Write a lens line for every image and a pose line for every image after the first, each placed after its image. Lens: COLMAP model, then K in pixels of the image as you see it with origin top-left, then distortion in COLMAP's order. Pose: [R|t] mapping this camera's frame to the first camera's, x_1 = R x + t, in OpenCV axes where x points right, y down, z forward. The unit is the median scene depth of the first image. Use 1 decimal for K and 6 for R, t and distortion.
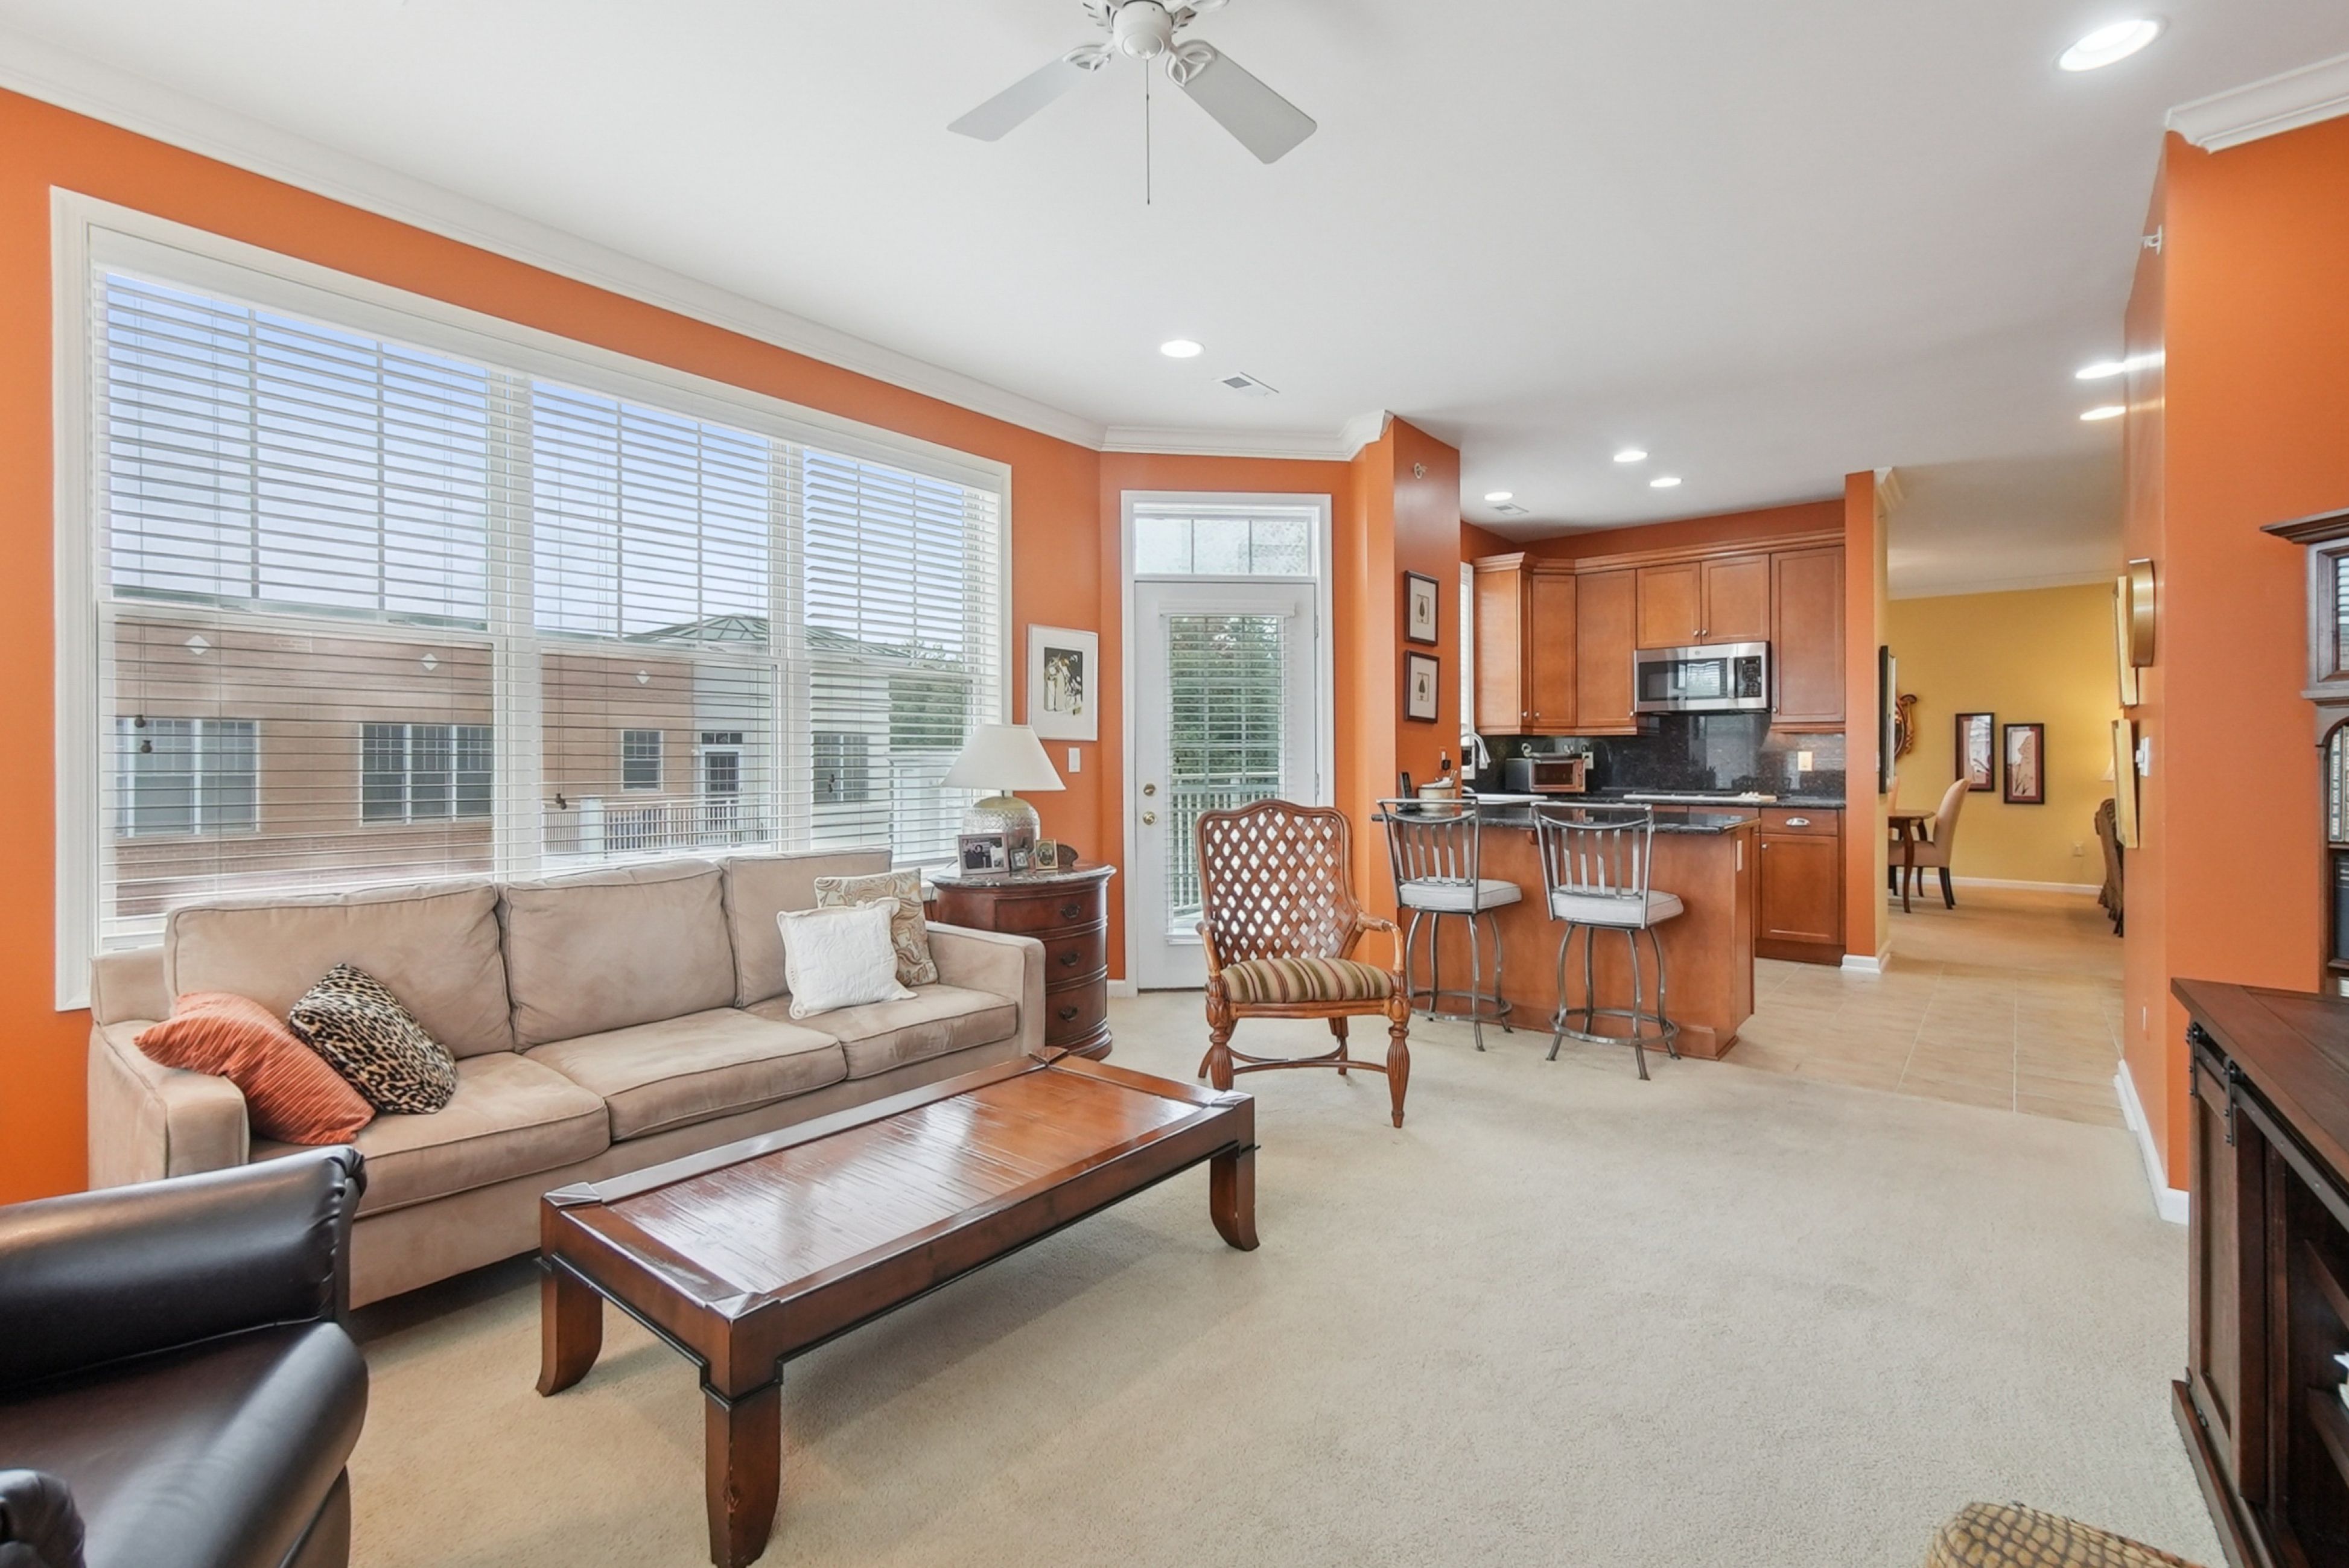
lens RADIAL K [[1048.5, 0, 1170.2], [0, 1048.5, 757.0], [0, 0, 1]] dist [0.009102, 0.000650]
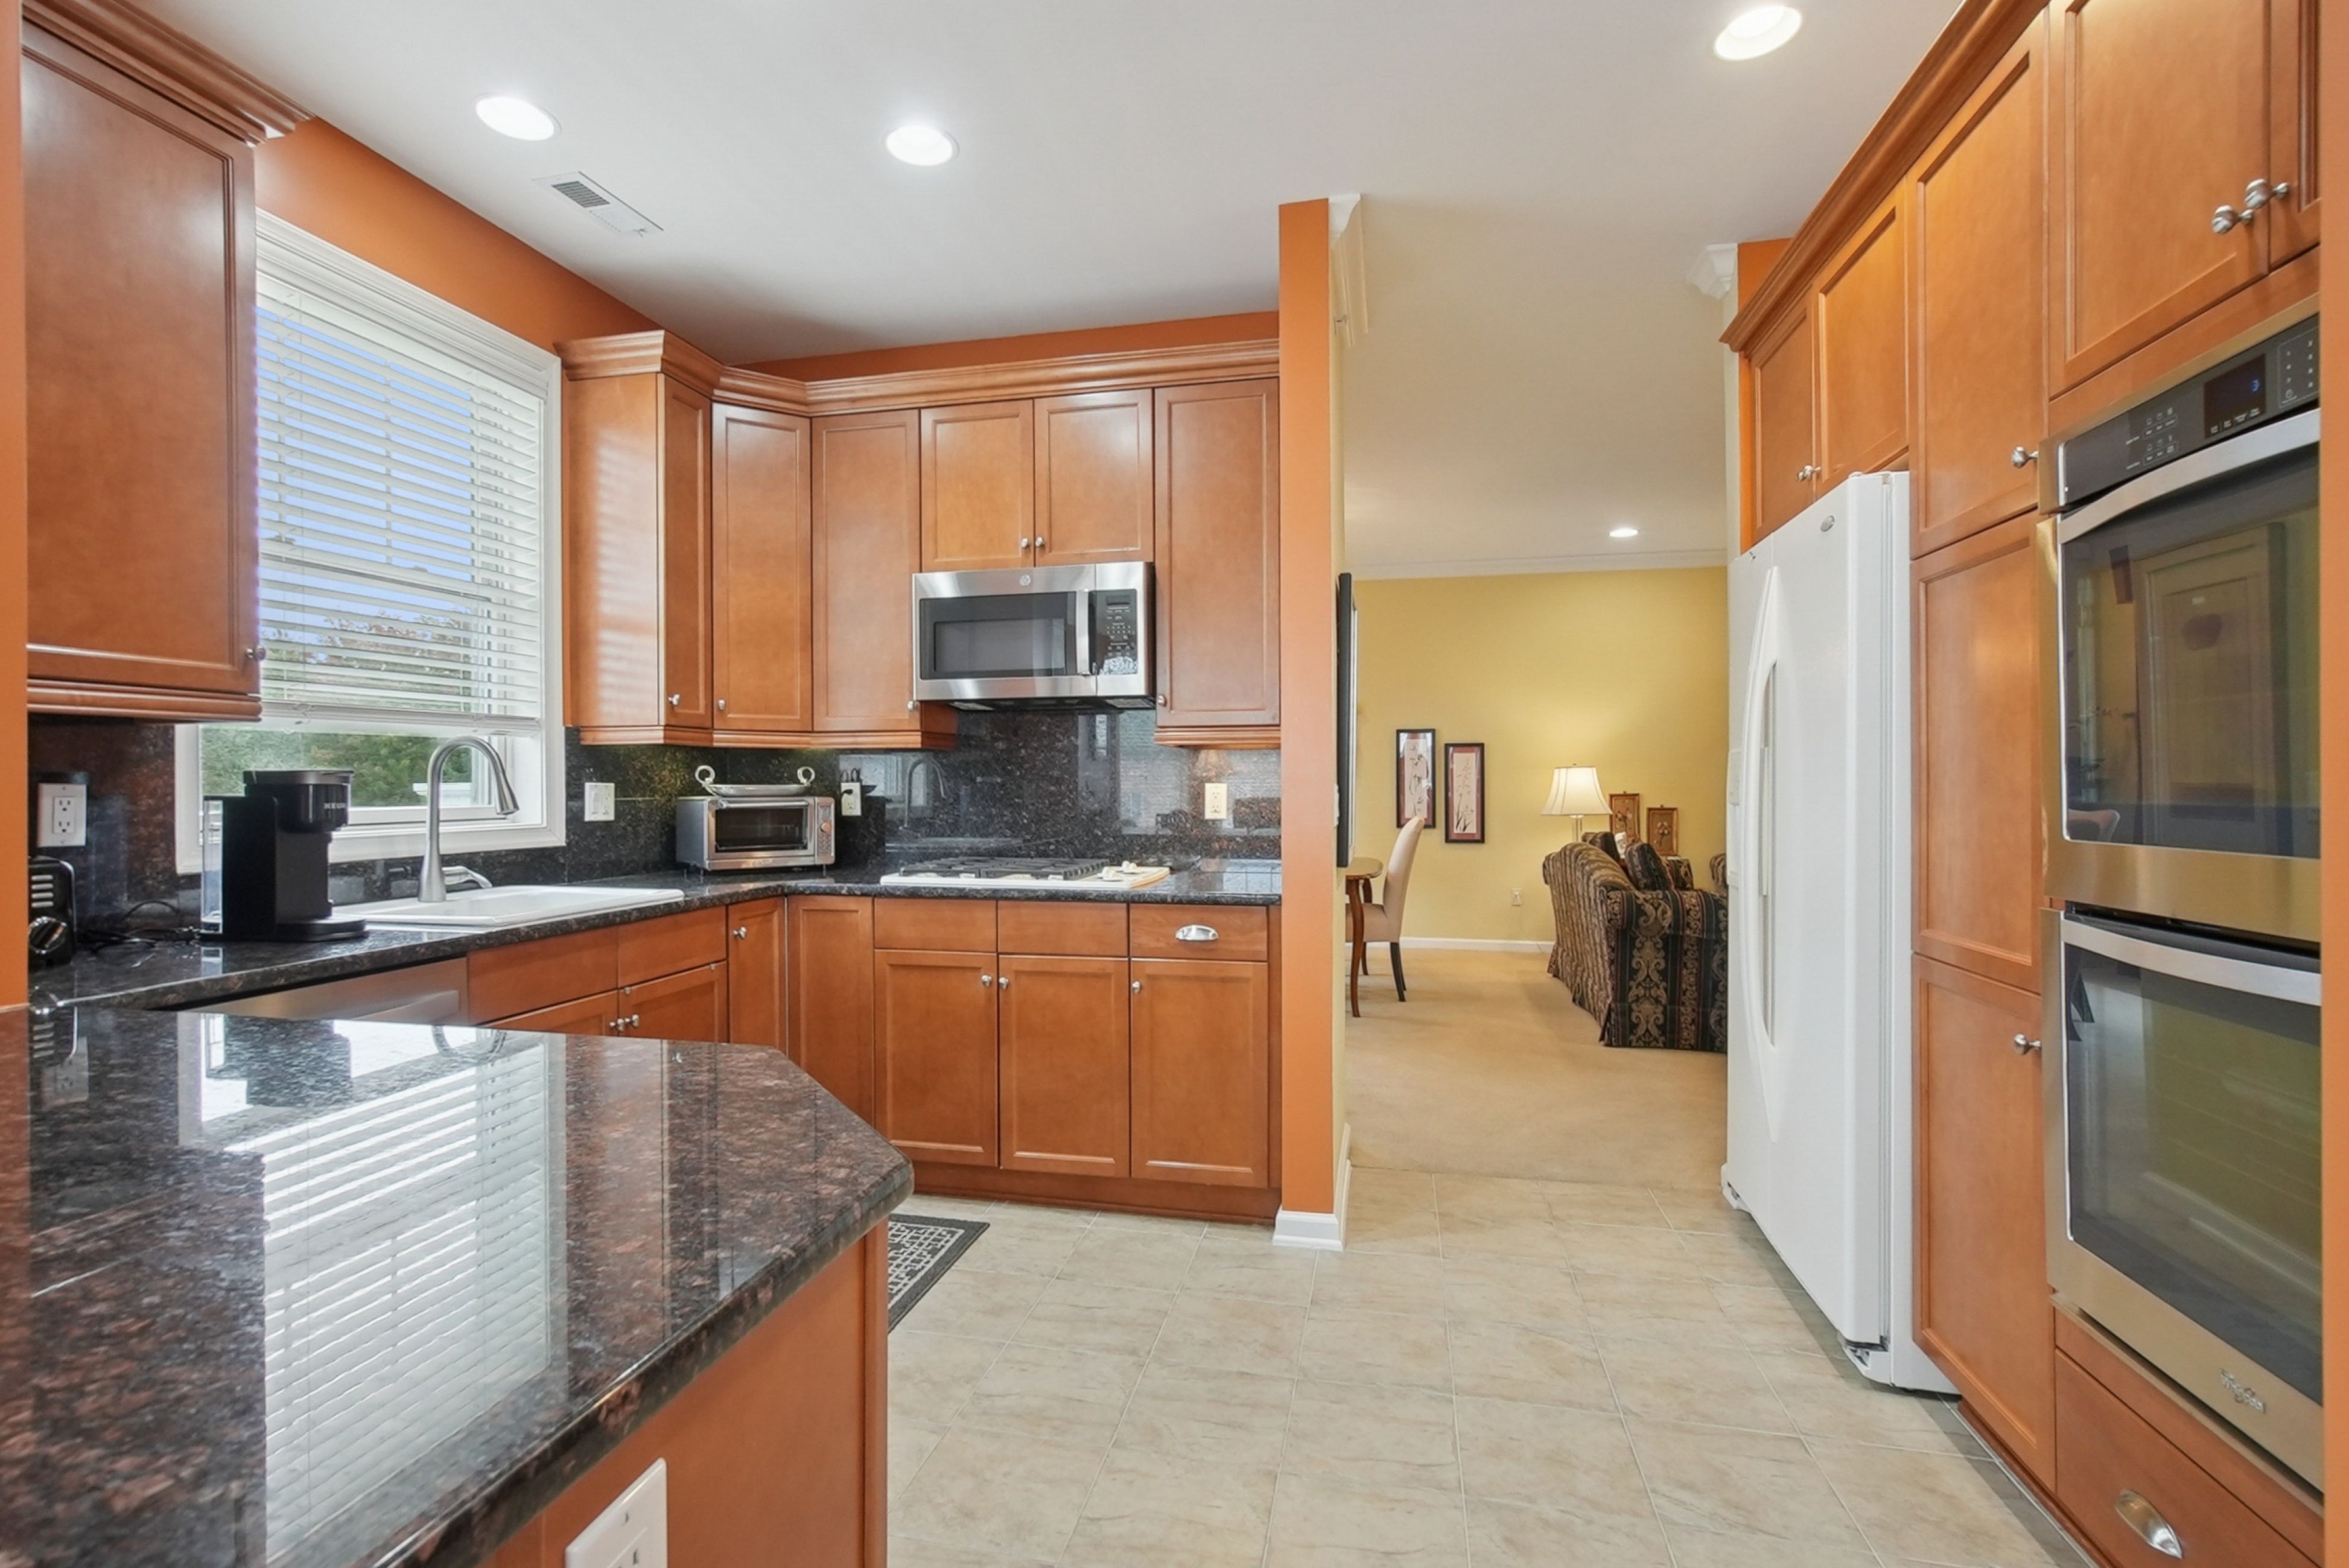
lens RADIAL K [[1048.5, 0, 1170.2], [0, 1048.5, 757.0], [0, 0, 1]] dist [0.009102, 0.000650]
pose [[0.893037, 0.010018, 0.449871, 0.347471], [-0.001518, 0.999814, -0.019251, -0.008616], [-0.449980, 0.016509, 0.892886, 0.542551]]
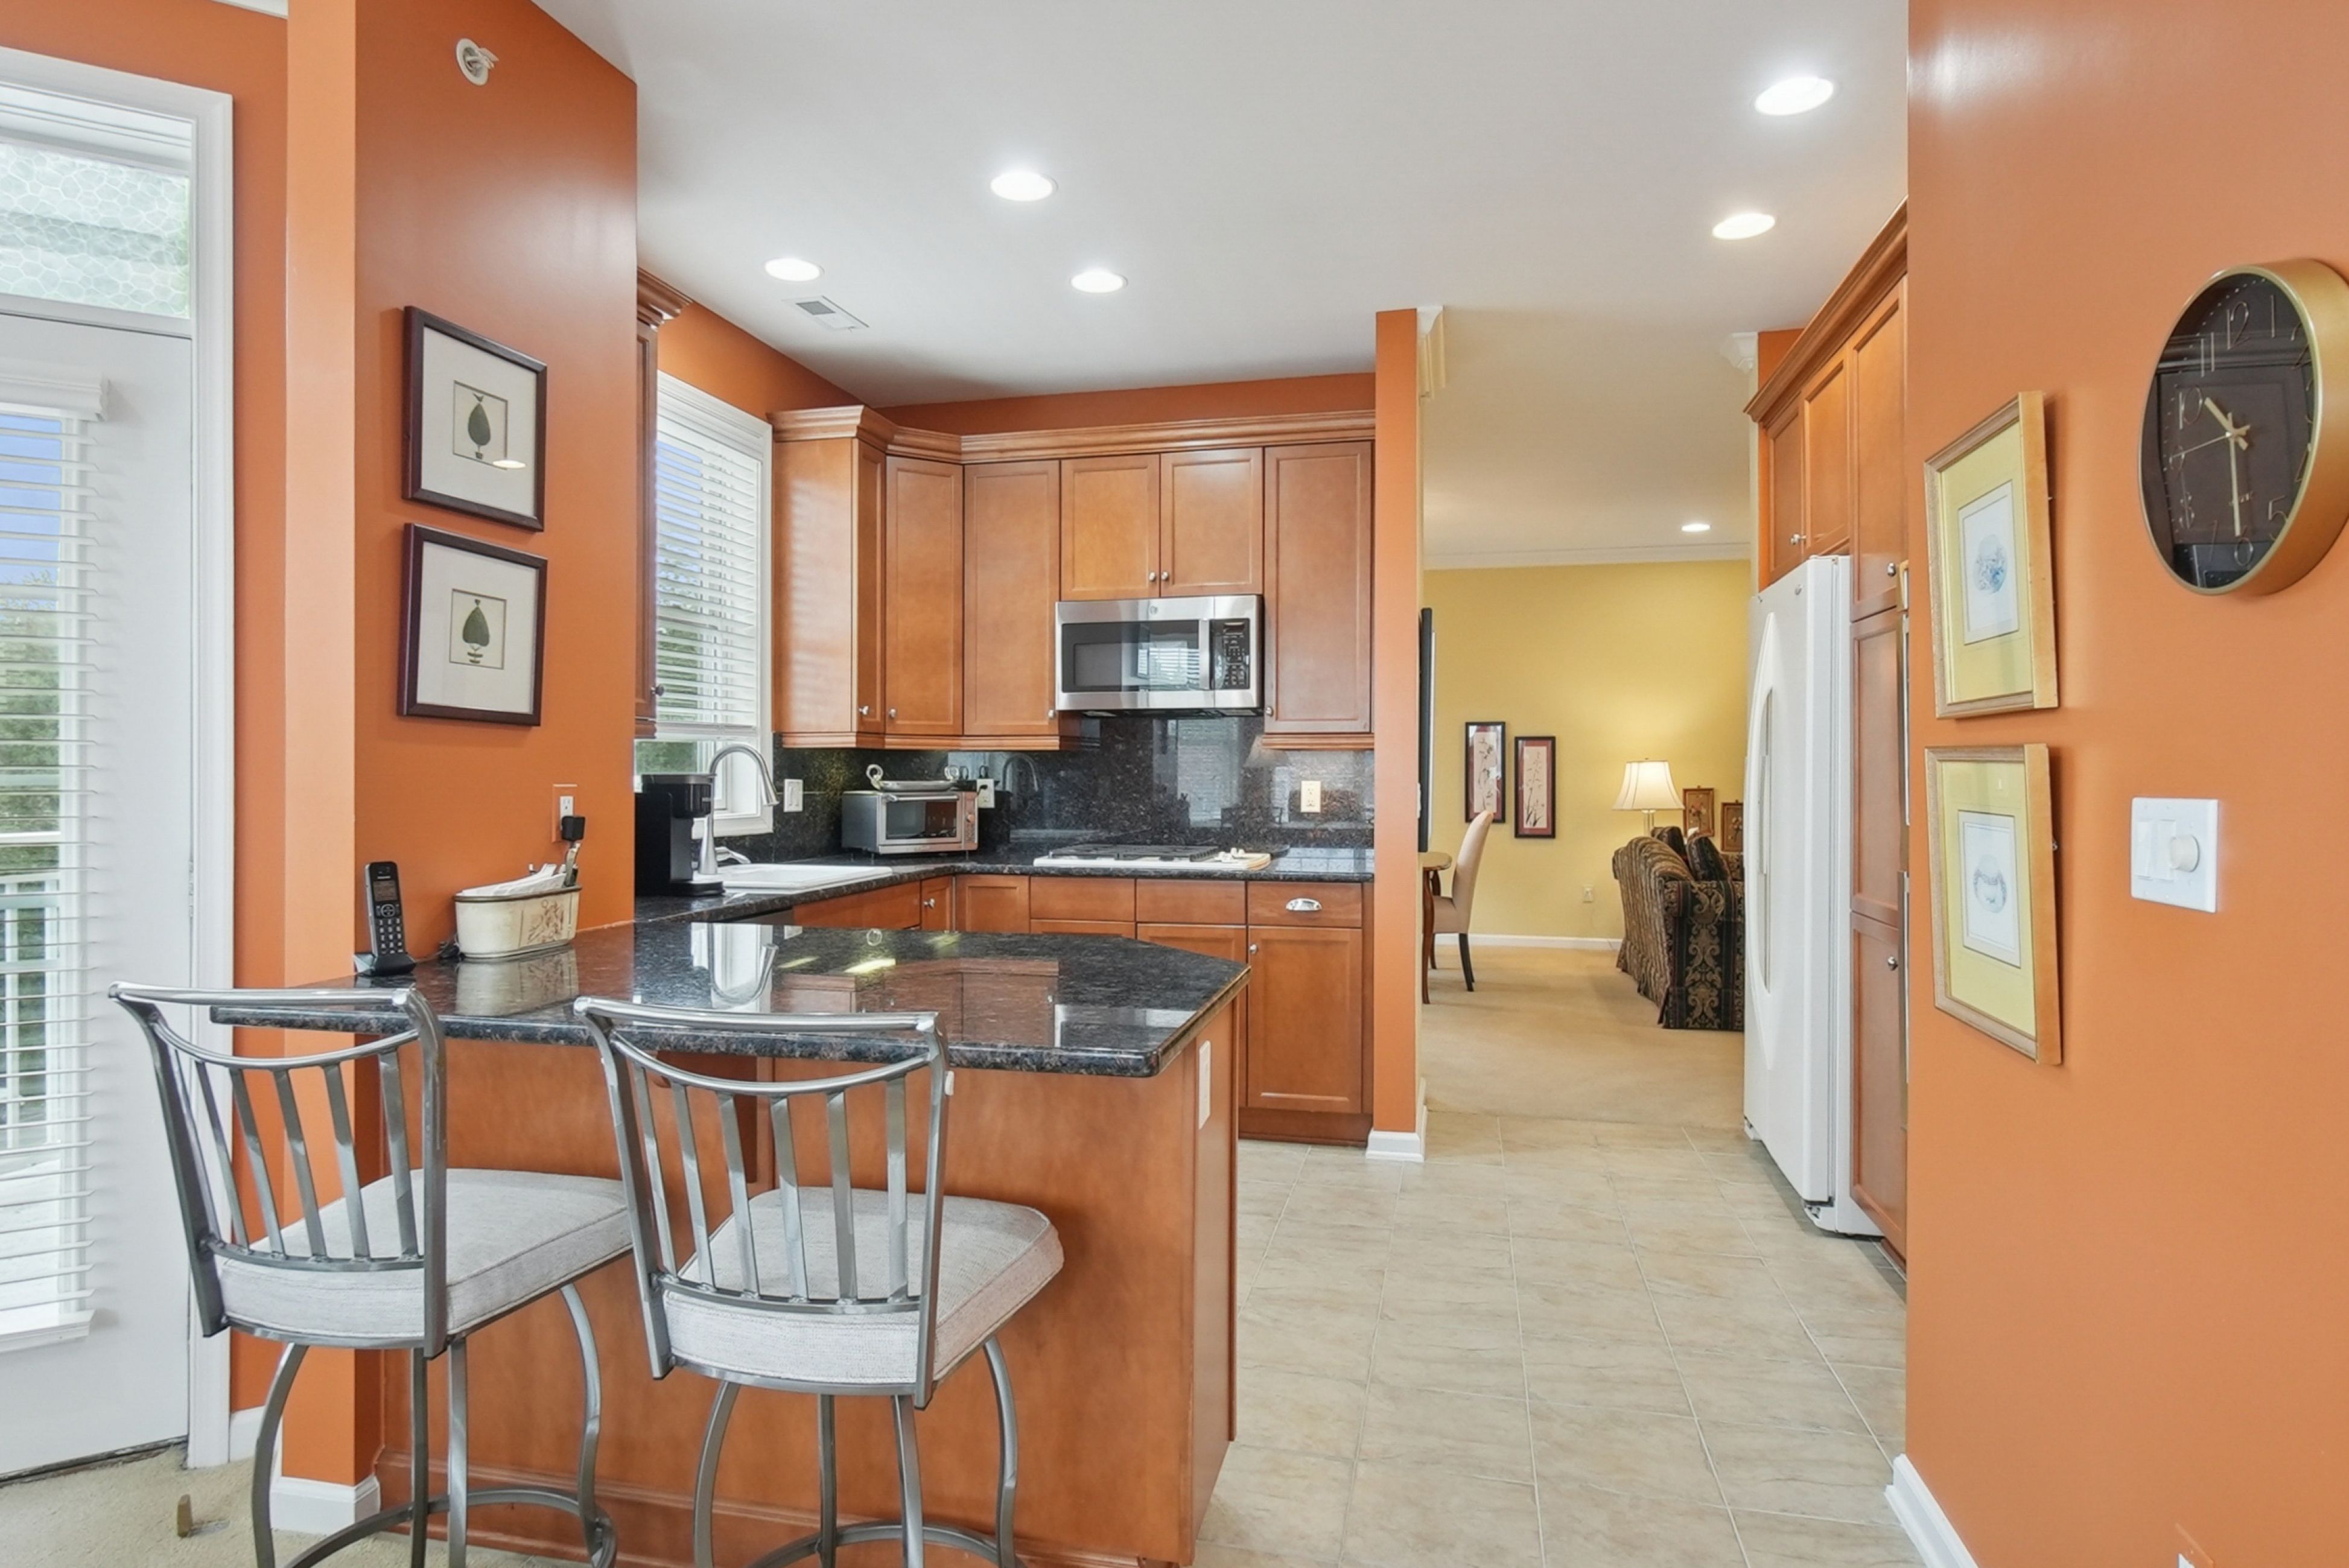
lens RADIAL K [[1257.7, 0, 1175.9], [0, 1257.7, 755.7], [0, 0, 1]] dist [0.018843, -0.000209]
pose [[0.897886, 0.006512, 0.440179, 0.212372], [-0.004218, 0.999972, -0.006190, -0.015380], [-0.440207, 0.003701, 0.897889, 0.380914]]
